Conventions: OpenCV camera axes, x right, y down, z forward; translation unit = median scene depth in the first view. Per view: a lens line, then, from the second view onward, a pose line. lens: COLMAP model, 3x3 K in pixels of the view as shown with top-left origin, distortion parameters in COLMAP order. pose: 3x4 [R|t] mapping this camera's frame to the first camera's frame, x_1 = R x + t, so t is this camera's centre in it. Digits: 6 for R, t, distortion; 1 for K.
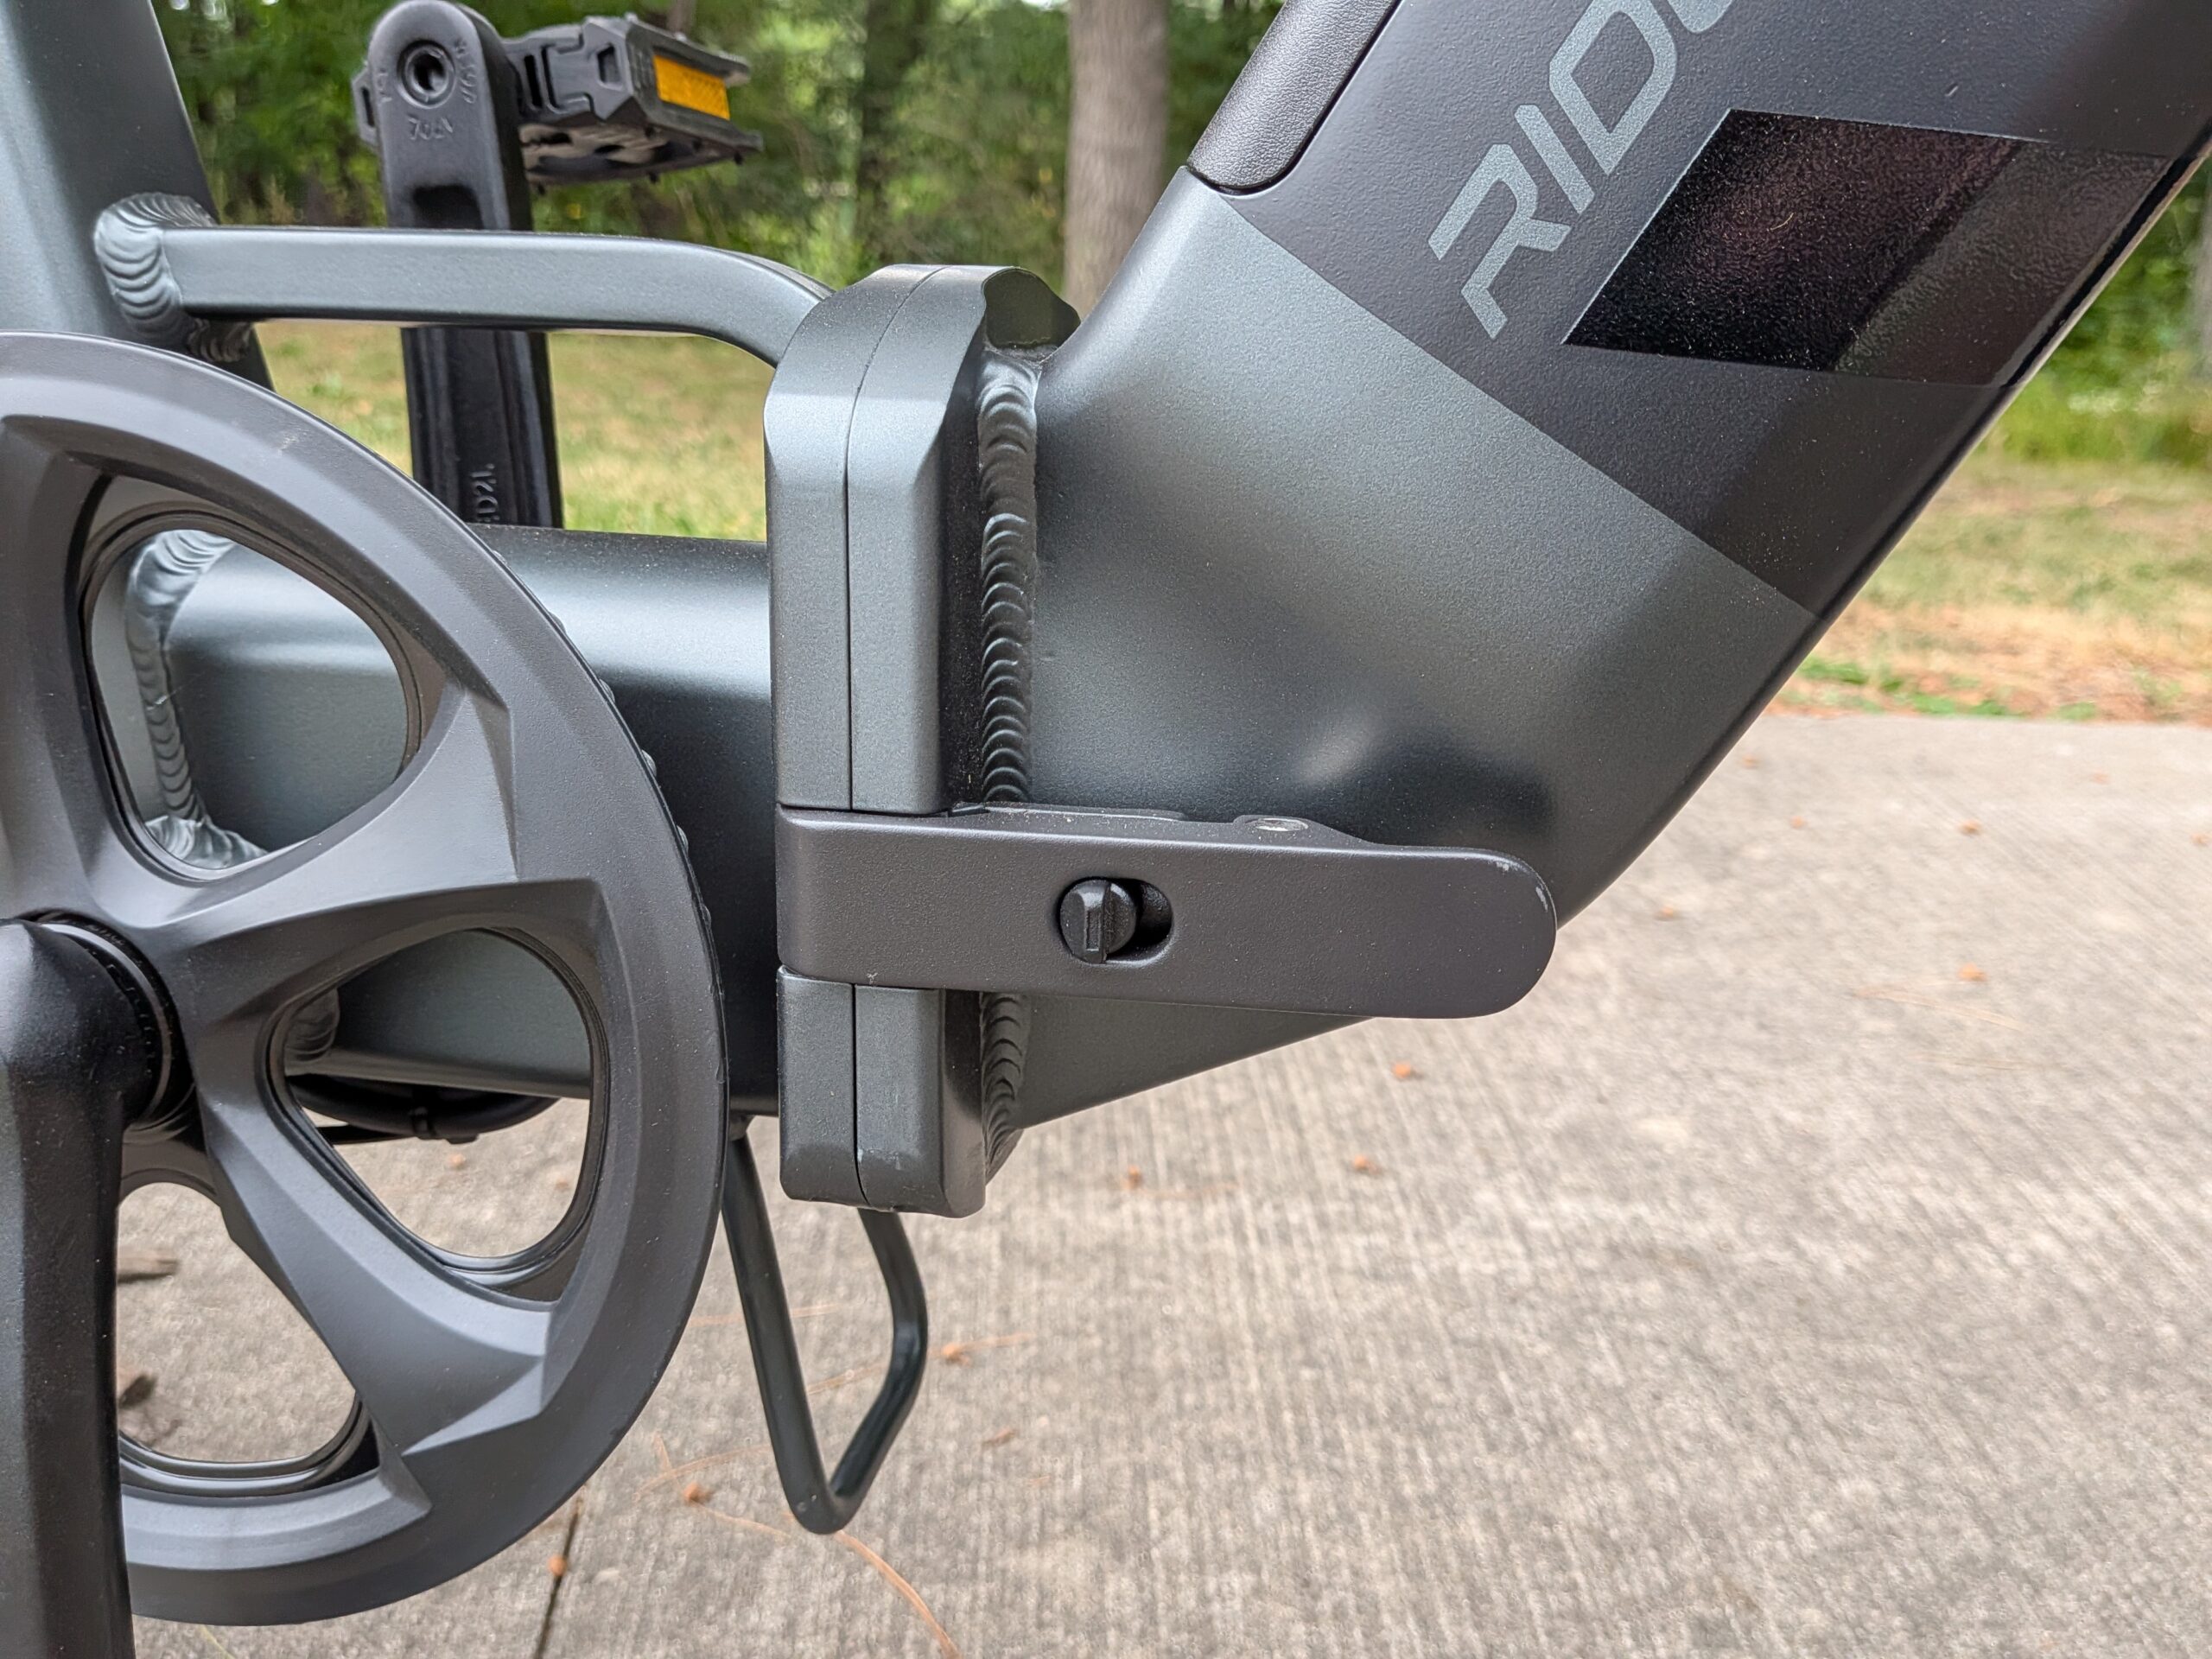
lens RADIAL K [[1932.6, 0, 1119.3], [0, 1932.6, 881.3], [0, 0, 1]] dist [0.067667, -0.135939]
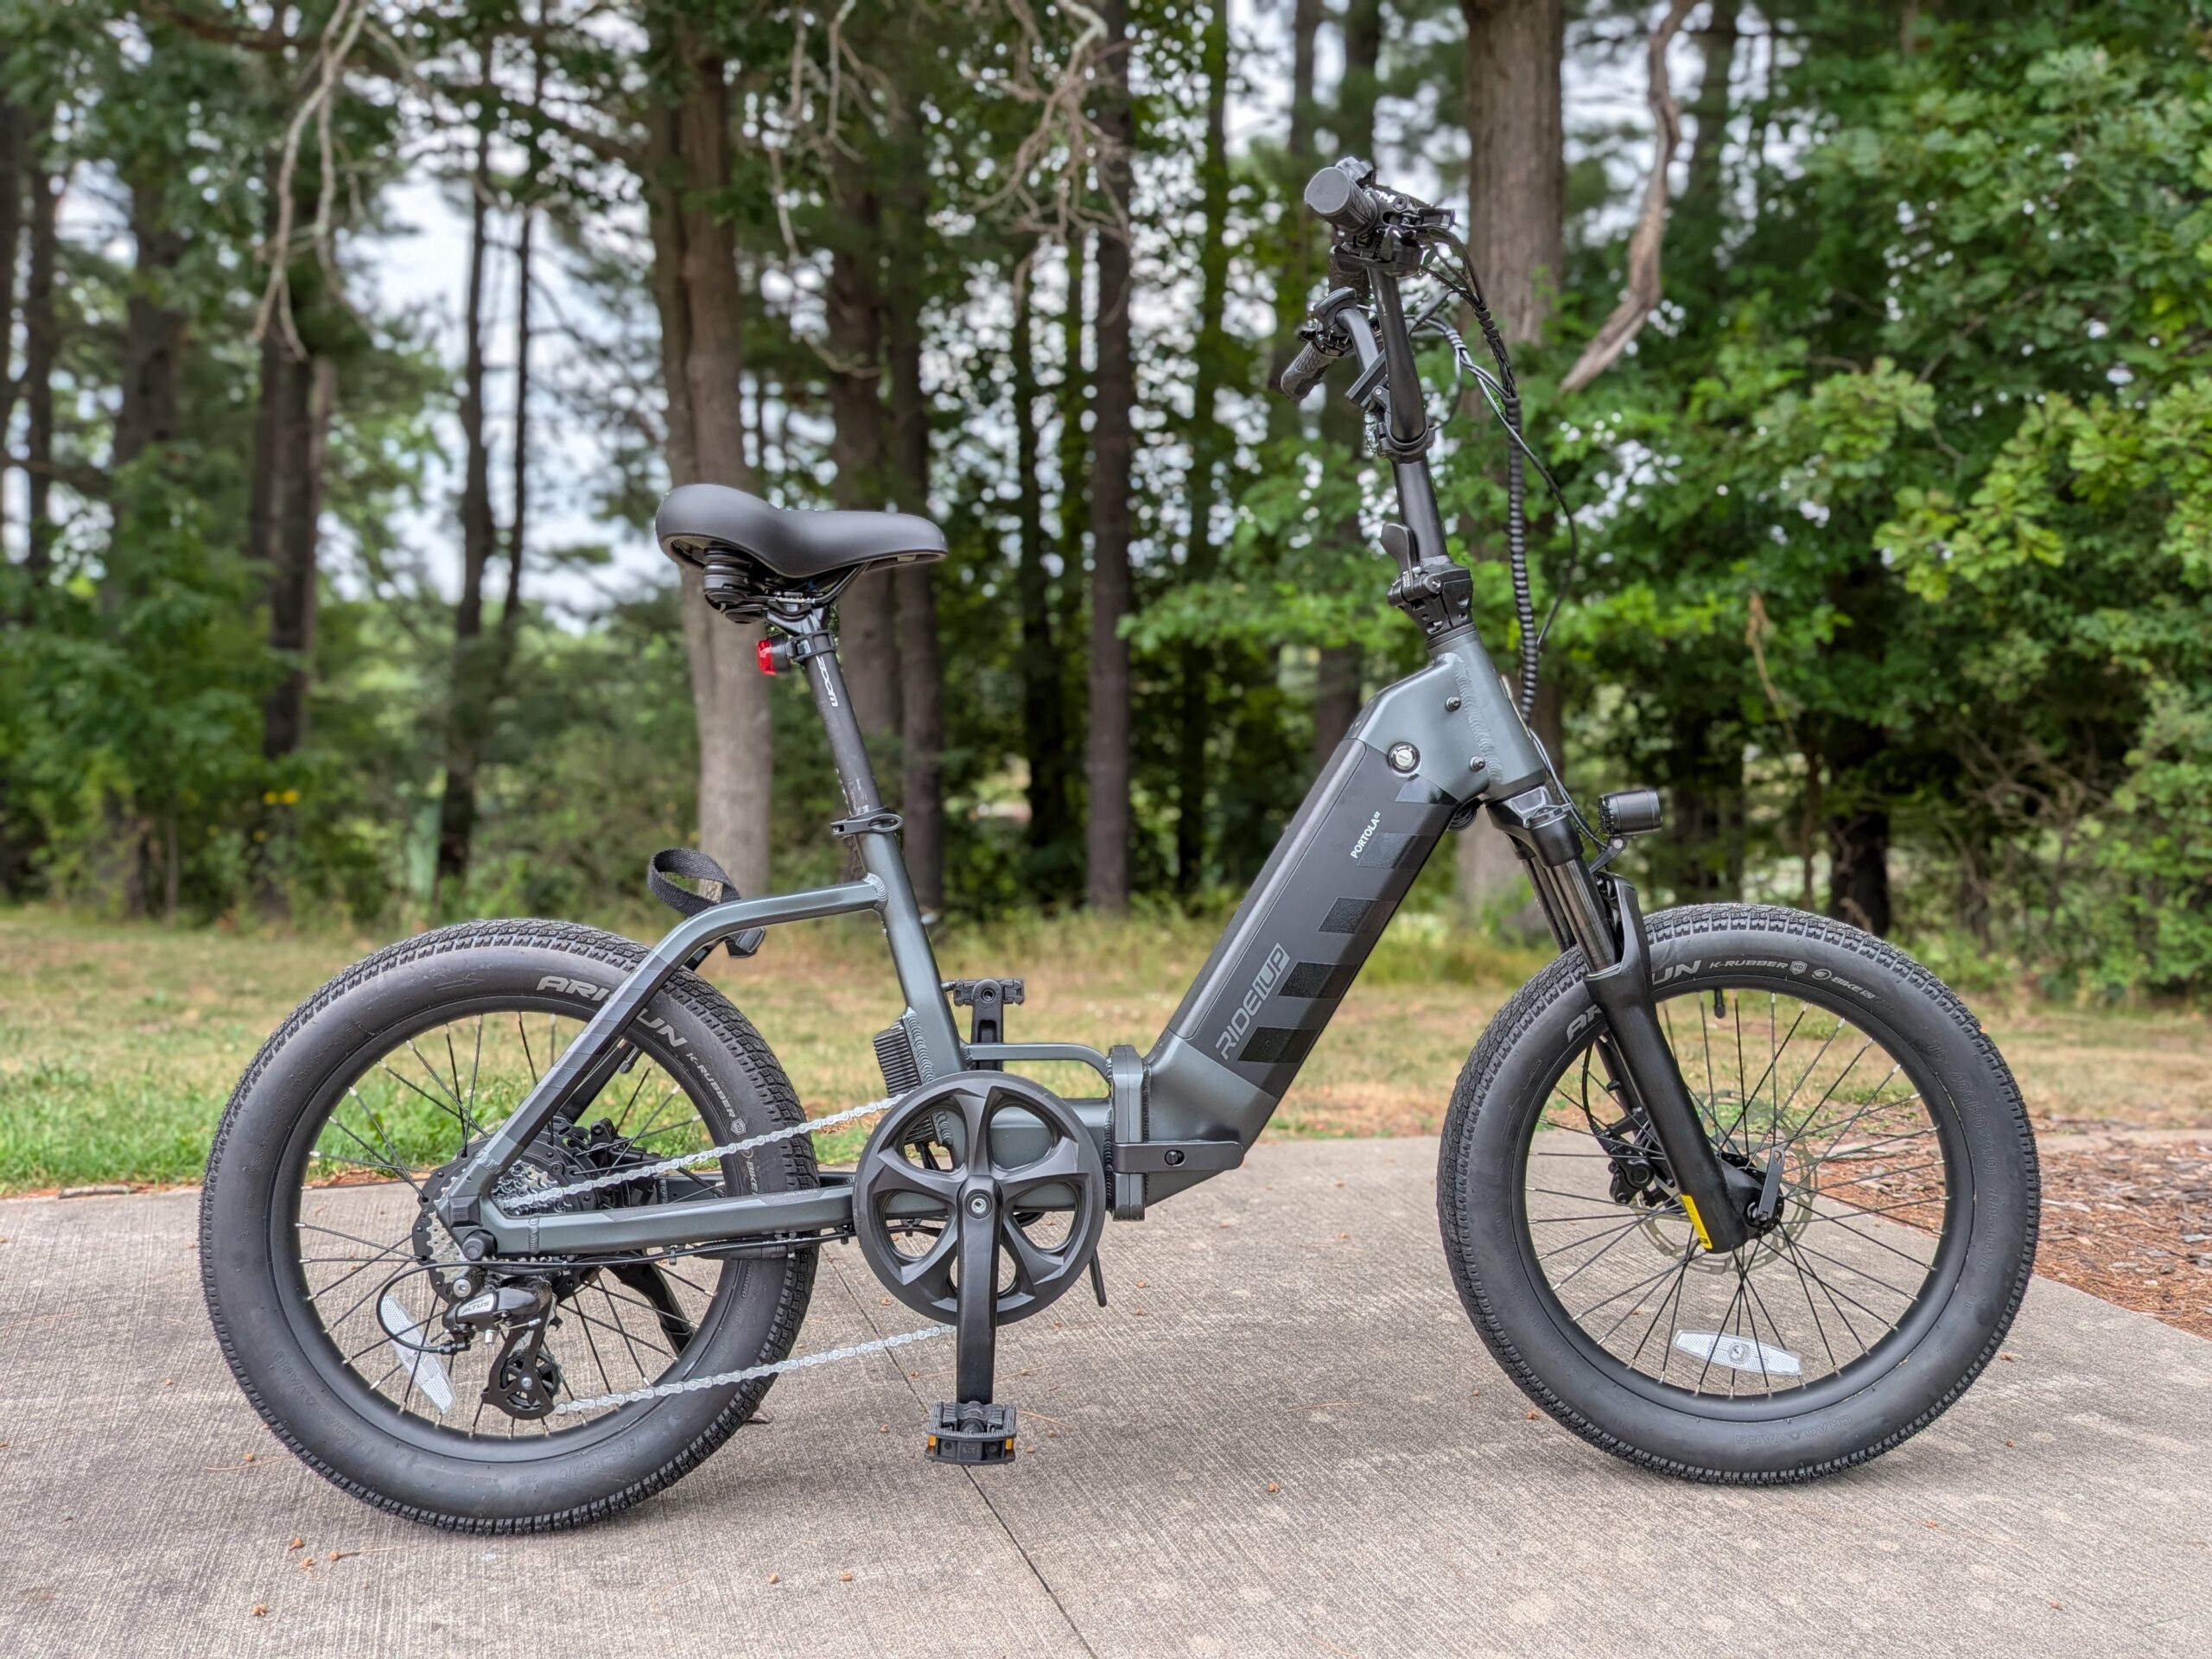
lens RADIAL K [[1984.8, 0, 1106.0], [0, 1984.8, 829.5], [0, 0, 1]] dist [0.104368, -0.225242]
pose [[0.959827, -0.032639, 0.278689, -0.779507], [0.108865, 0.958728, -0.262656, 0.264201], [-0.258614, 0.282444, 0.923766, -2.024666]]
